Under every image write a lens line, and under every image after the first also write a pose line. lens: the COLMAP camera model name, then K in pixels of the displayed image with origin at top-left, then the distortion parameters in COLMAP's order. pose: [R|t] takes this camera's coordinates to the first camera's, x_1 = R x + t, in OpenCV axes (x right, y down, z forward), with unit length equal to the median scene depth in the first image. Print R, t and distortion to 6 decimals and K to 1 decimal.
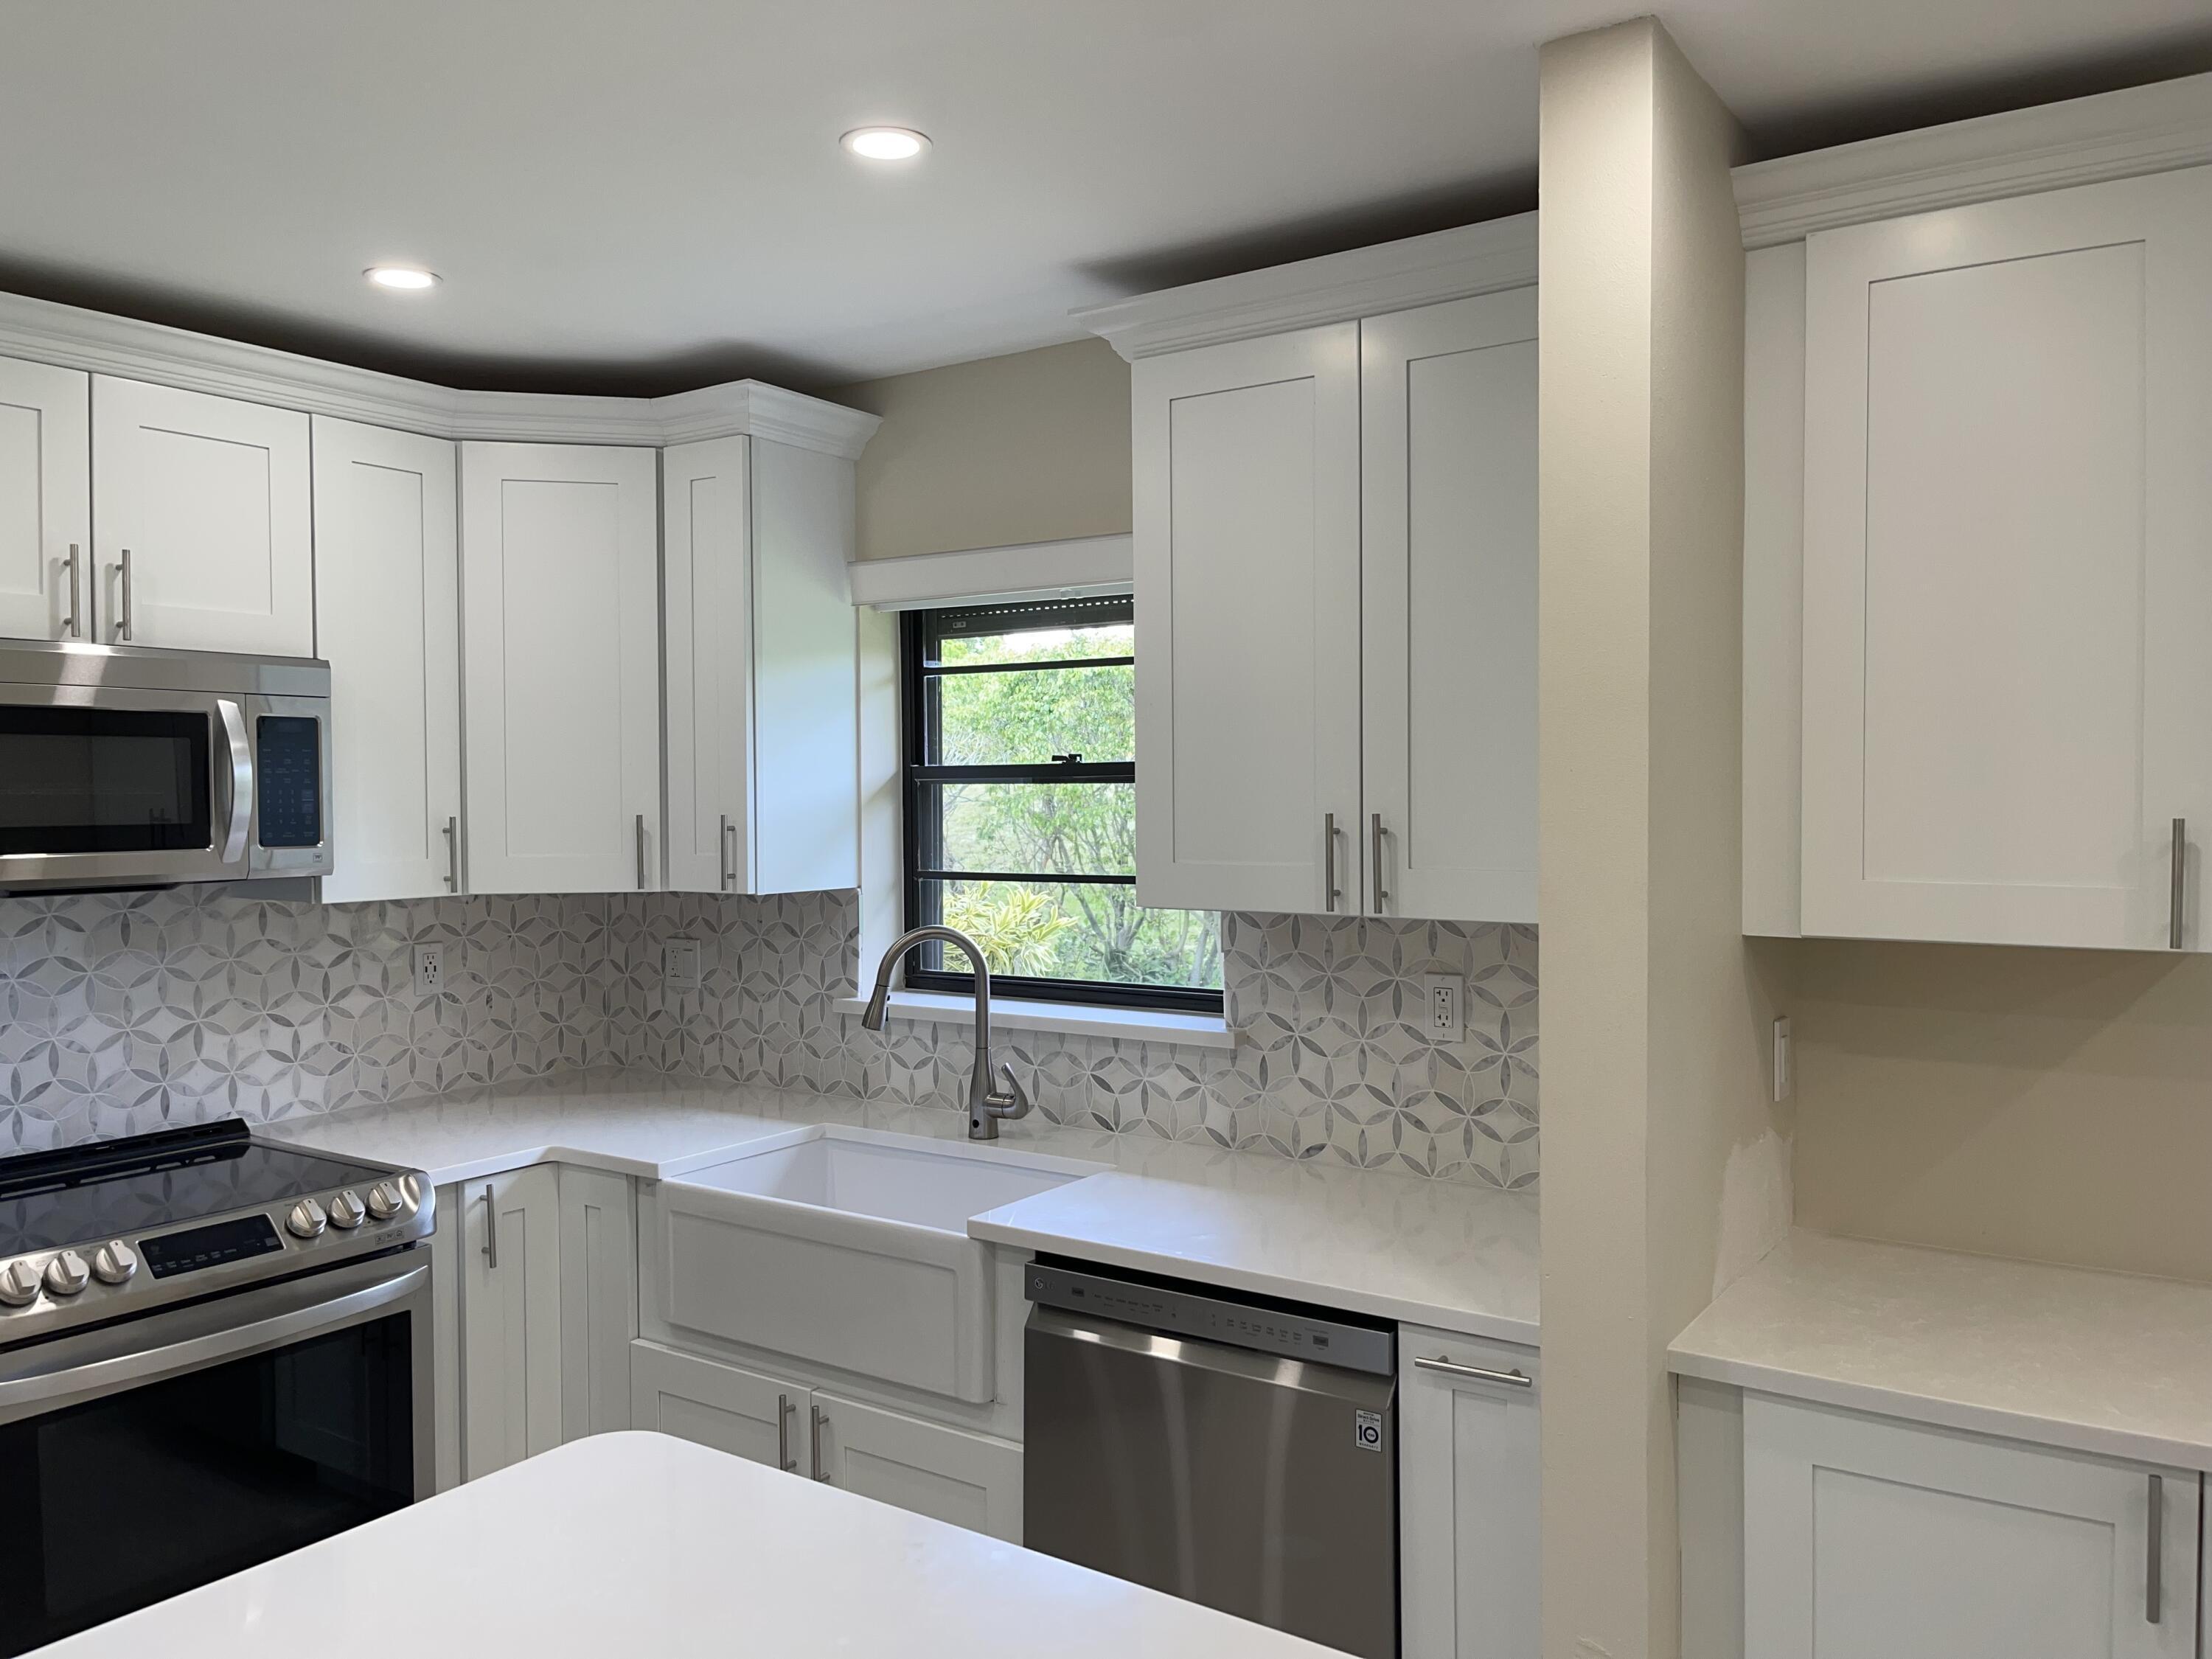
lens RADIAL K [[1668.7, 0, 1095.2], [0, 1668.7, 832.0], [0, 0, 1]] dist [0.068854, -0.097353]
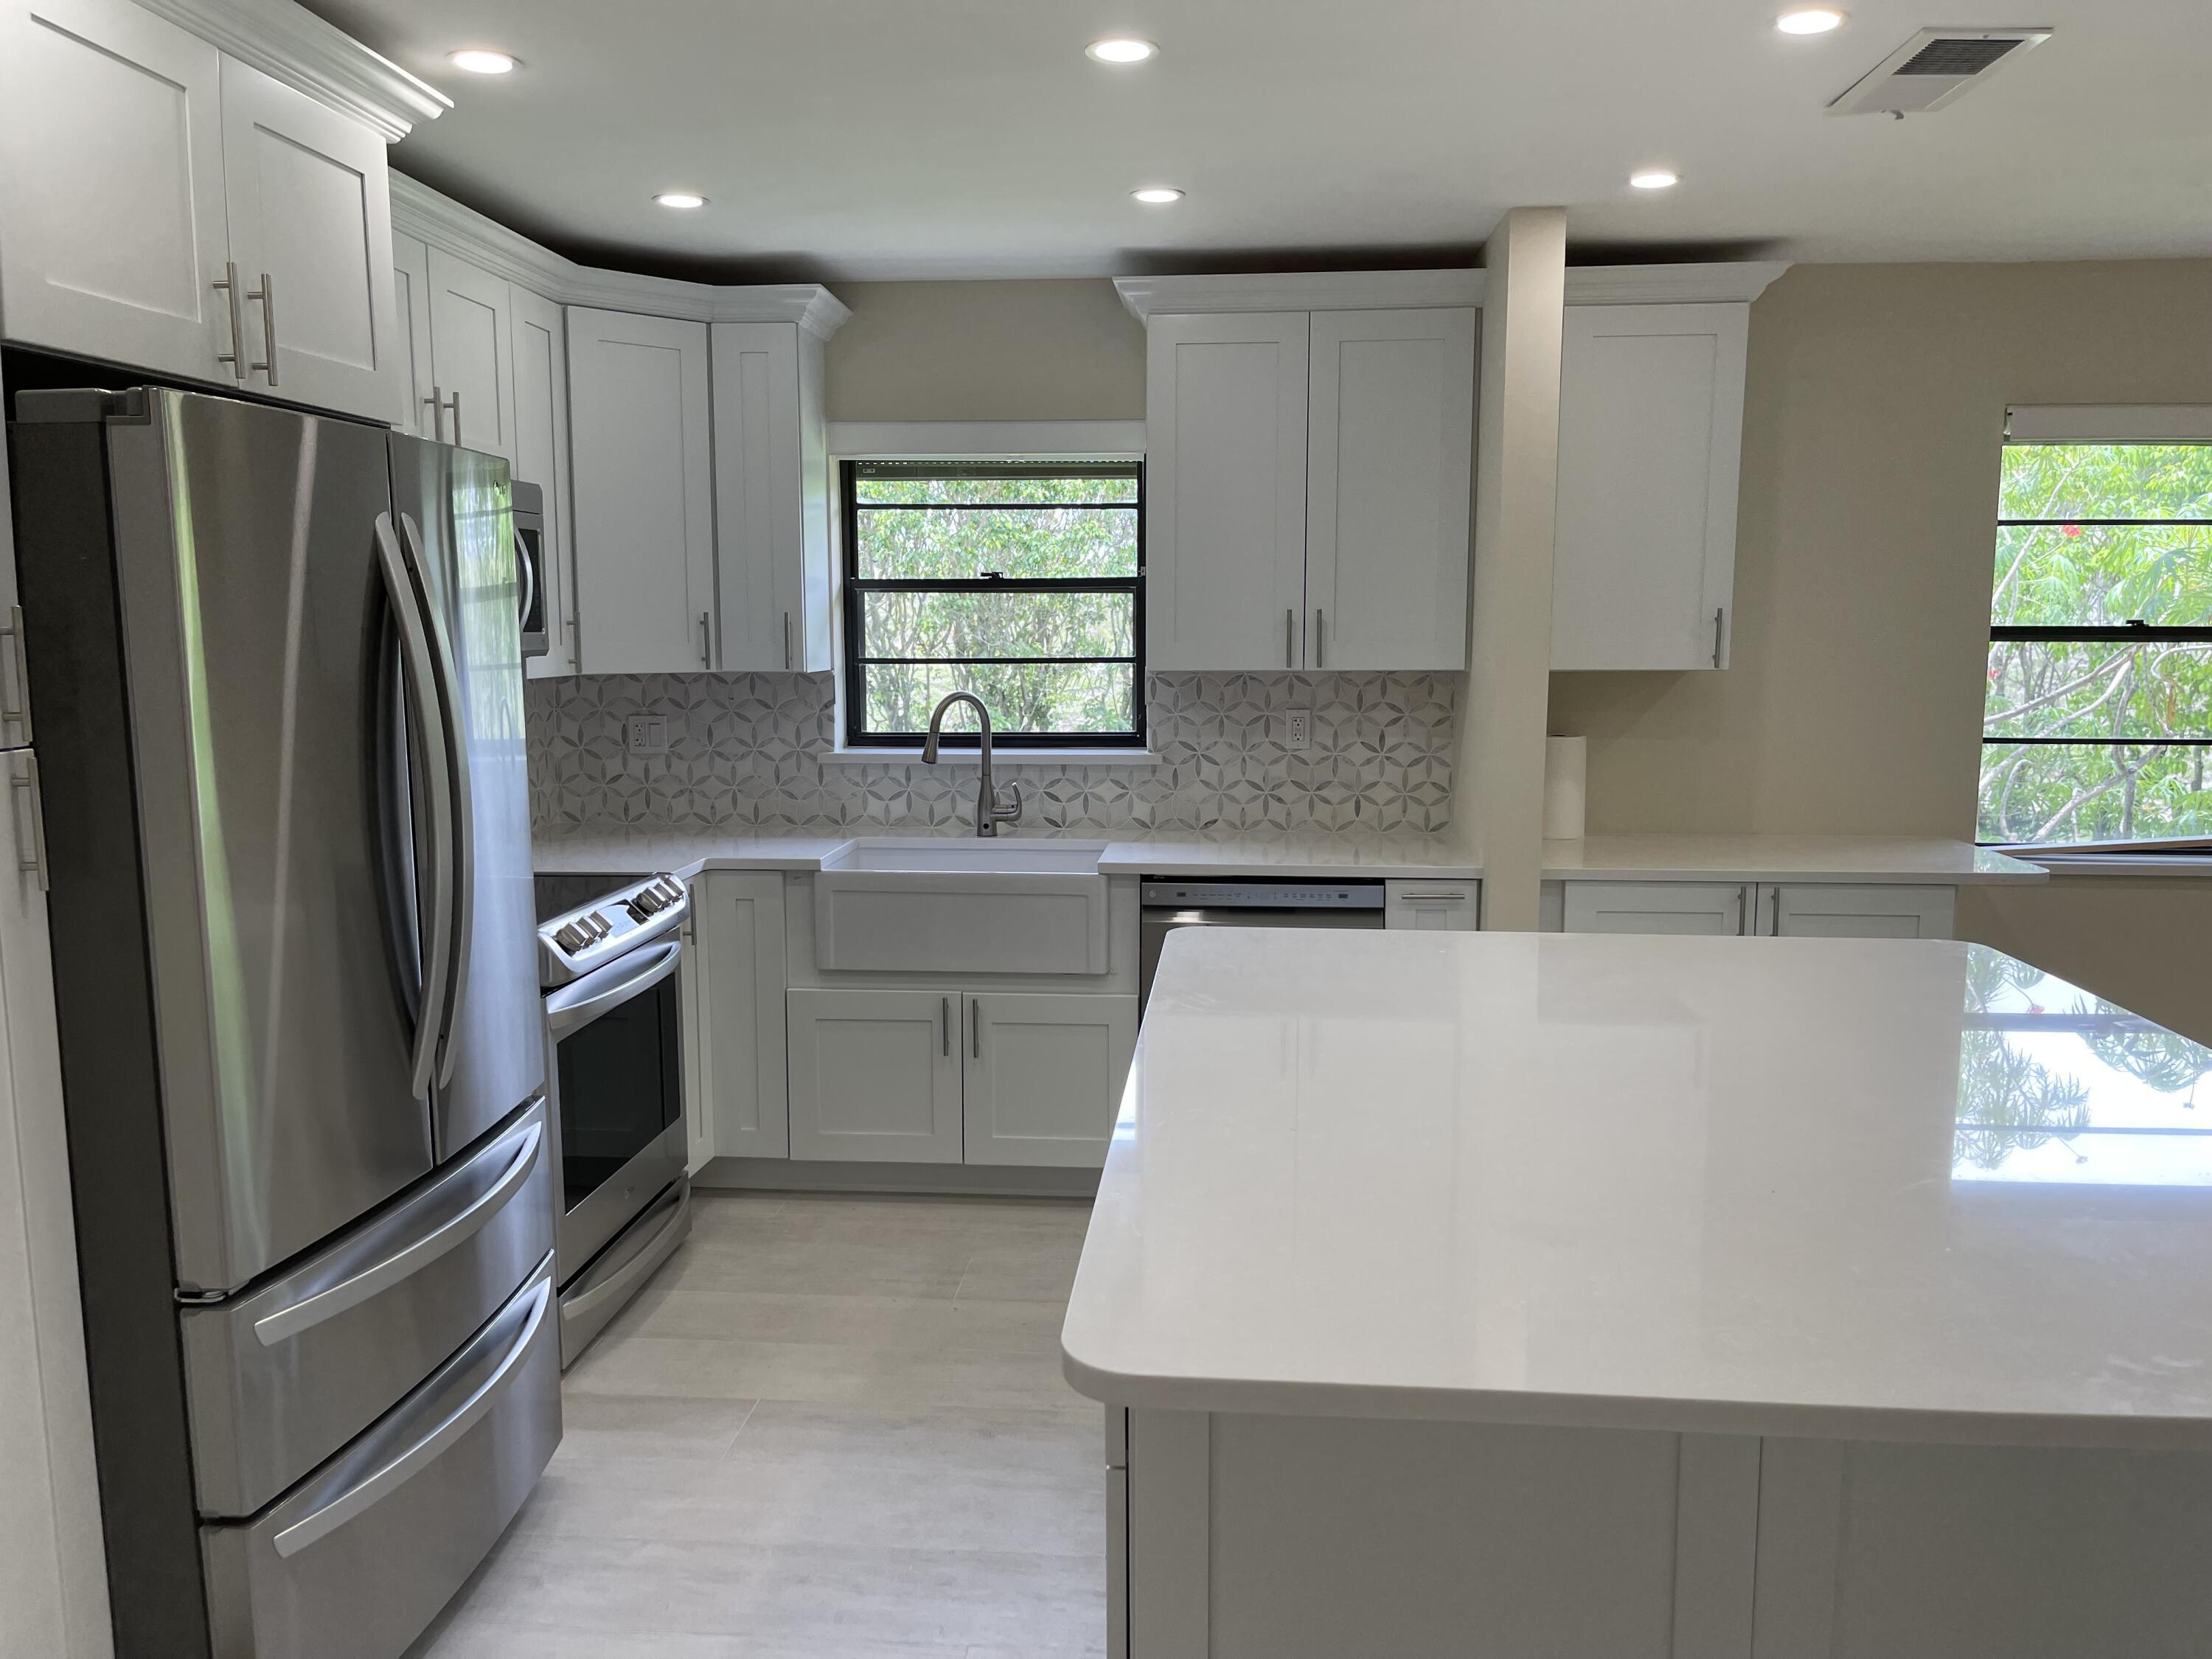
lens RADIAL K [[1668.7, 0, 1104.2], [0, 1668.7, 834.5], [0, 0, 1]] dist [0.068854, -0.097353]
pose [[0.866621, -0.058849, 0.495485, -0.700698], [0.008542, 0.994625, 0.103191, 0.031619], [-0.498894, -0.085195, 0.862465, -0.310703]]
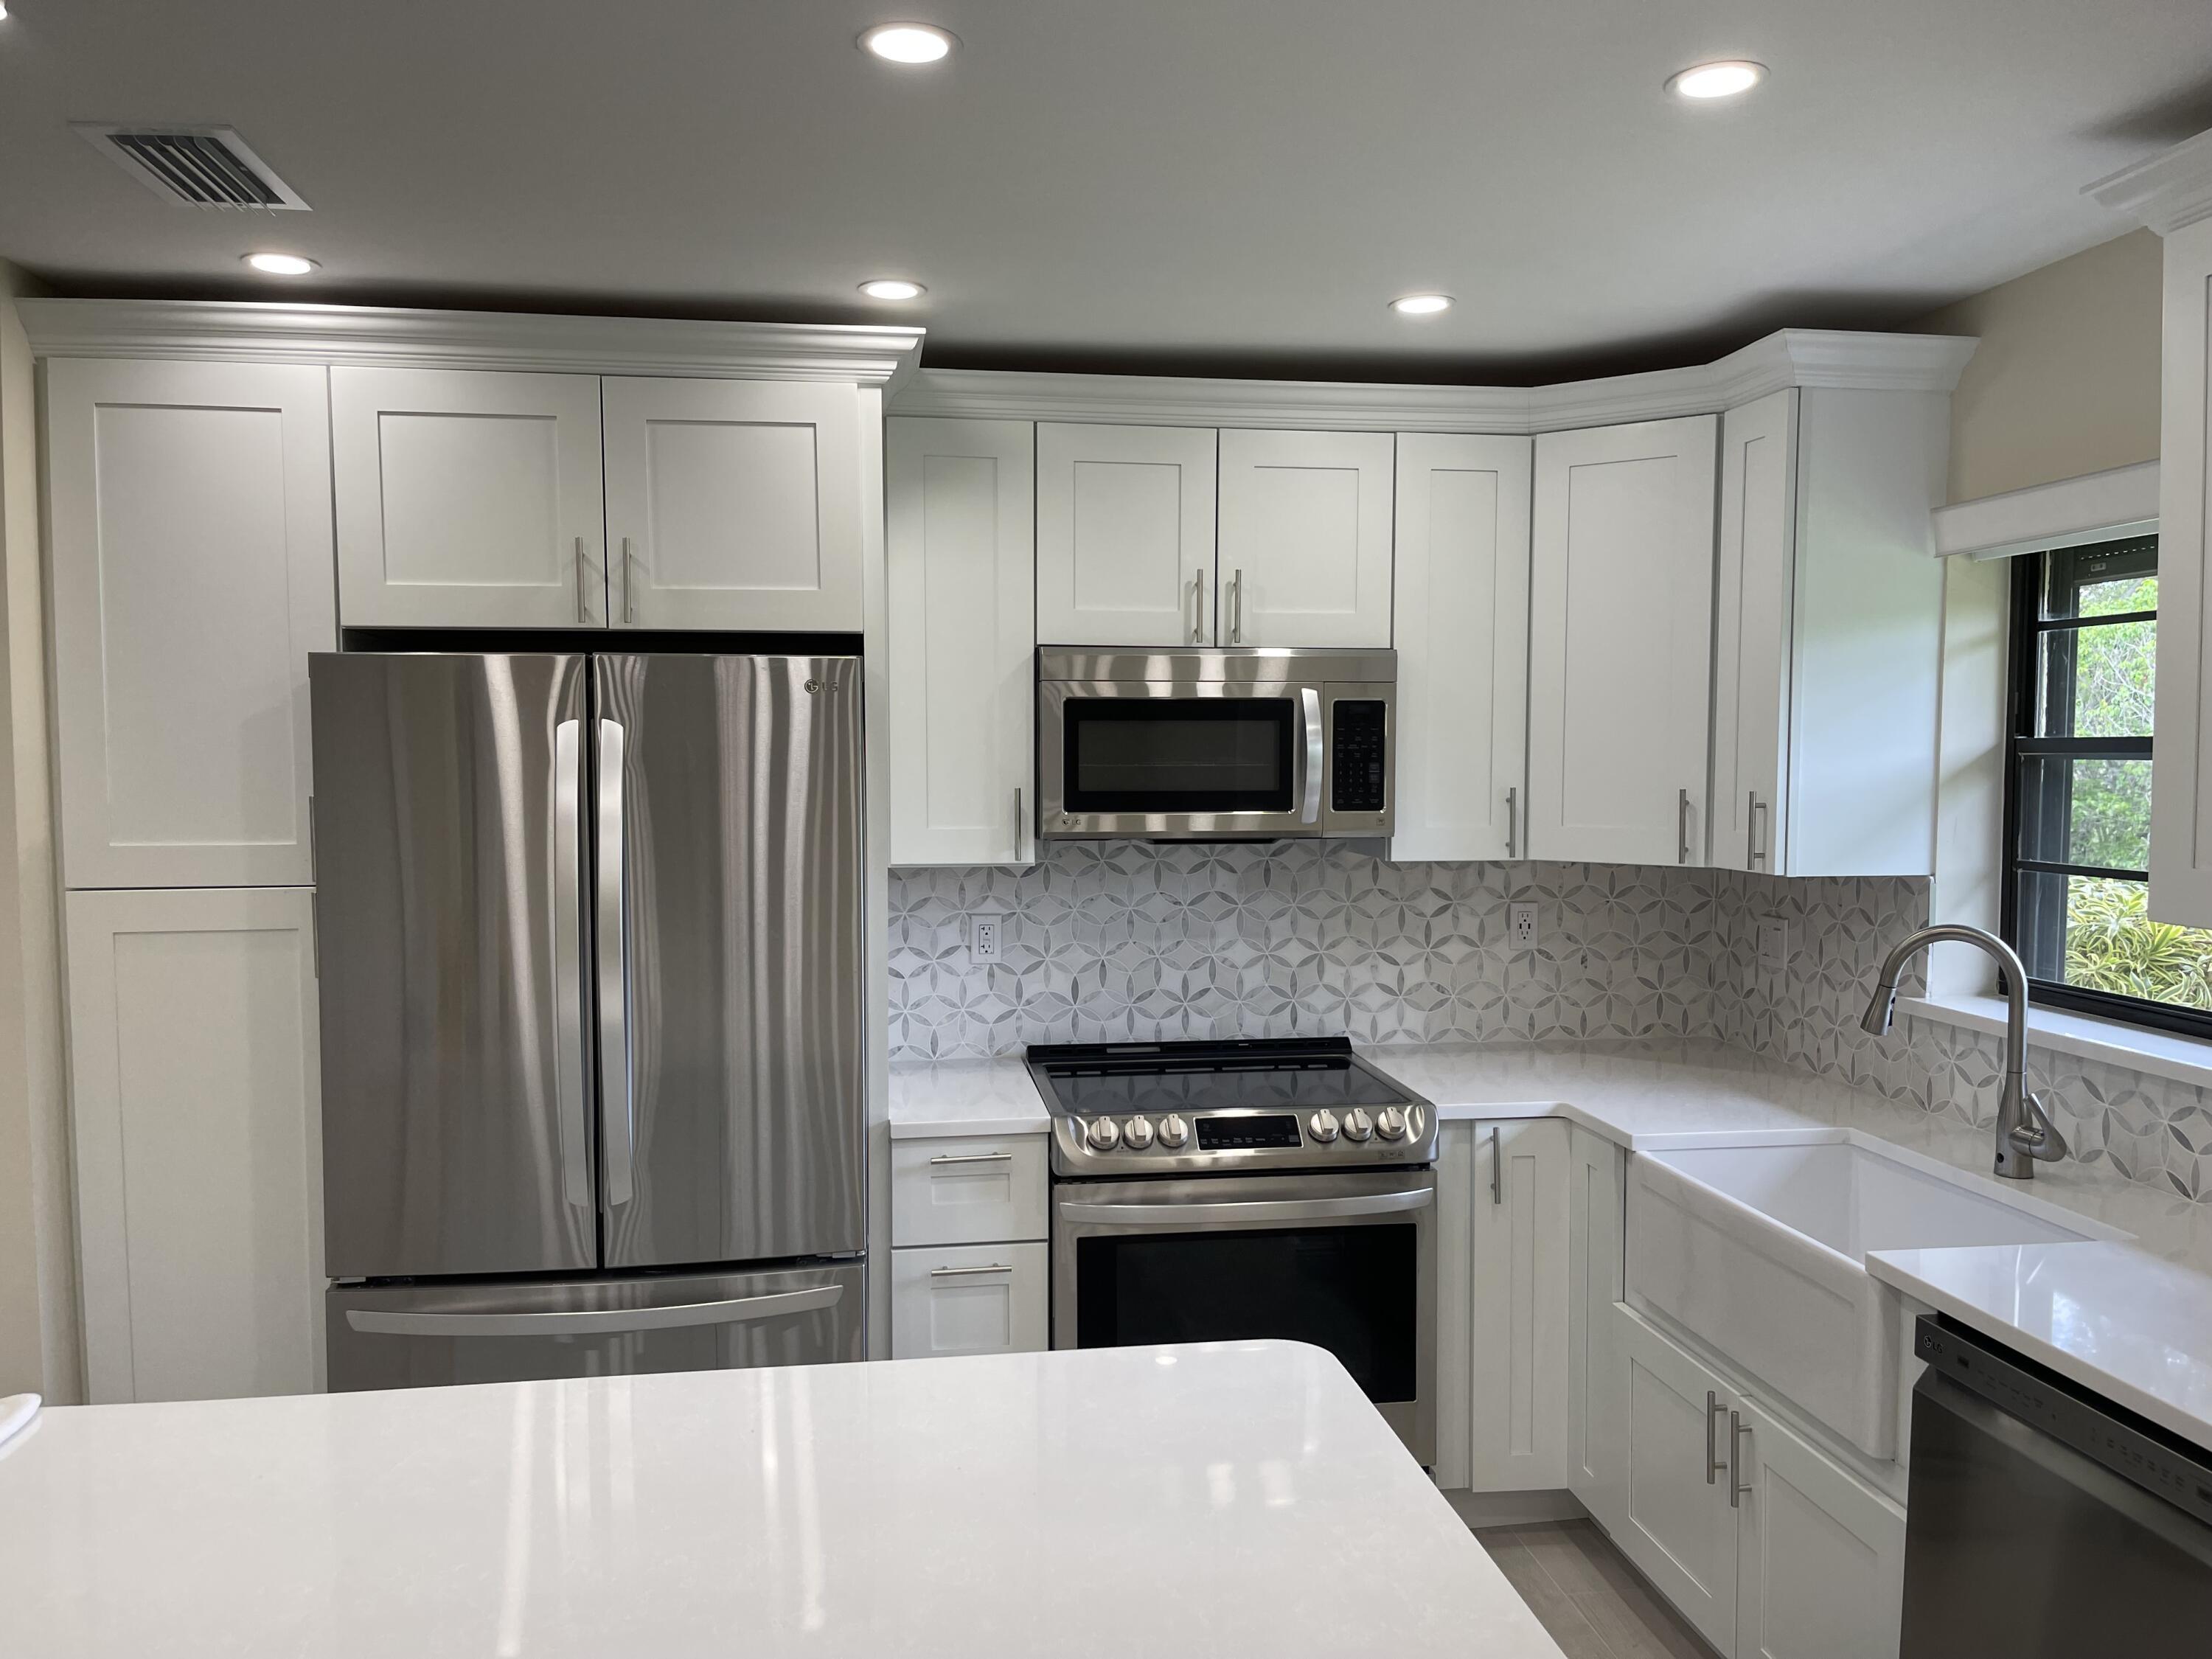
lens RADIAL K [[1668.7, 0, 1115.7], [0, 1668.7, 852.9], [0, 0, 1]] dist [0.068854, -0.097353]
pose [[0.686341, 0.050596, -0.725518, 0.236670], [-0.022735, 0.998582, 0.048132, -0.013577], [0.726924, -0.016540, 0.686518, 0.074589]]
